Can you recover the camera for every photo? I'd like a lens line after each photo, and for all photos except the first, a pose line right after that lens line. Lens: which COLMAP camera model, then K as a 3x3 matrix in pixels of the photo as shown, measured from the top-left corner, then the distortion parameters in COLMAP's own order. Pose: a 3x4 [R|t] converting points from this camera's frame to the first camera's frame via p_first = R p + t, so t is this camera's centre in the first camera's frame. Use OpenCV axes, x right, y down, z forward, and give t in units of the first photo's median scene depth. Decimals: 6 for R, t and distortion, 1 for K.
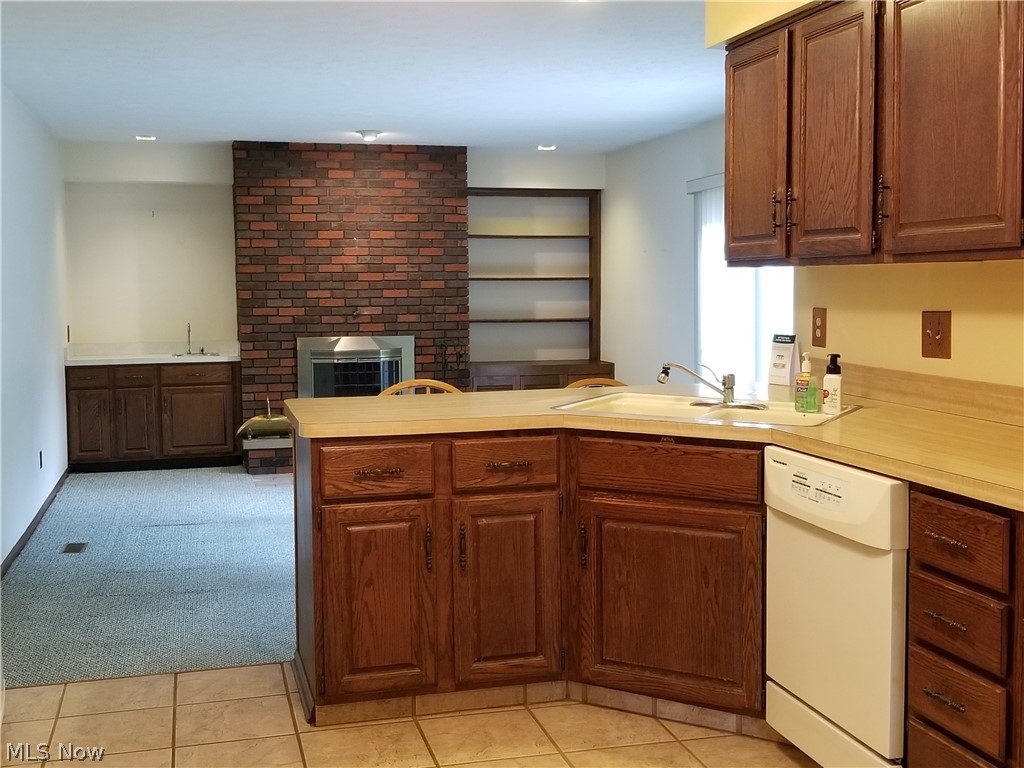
lens RADIAL K [[1200.0, 0, 497.7], [0, 1200.0, 363.2], [0, 0, 1]] dist [0.066275, 0.000000]
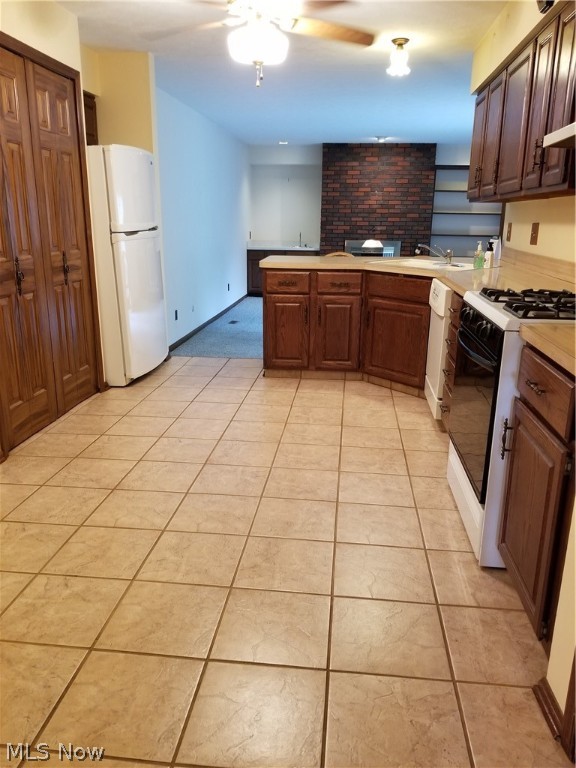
lens RADIAL K [[596.3, 0, 288.0], [0, 596.3, 388.1], [0, 0, 1]] dist [0.074528, -0.087120]
pose [[0.937484, 0.114947, -0.328499, 0.123683], [-0.044720, 0.975845, 0.213839, 0.012907], [0.345144, -0.185781, 0.919979, -0.079255]]
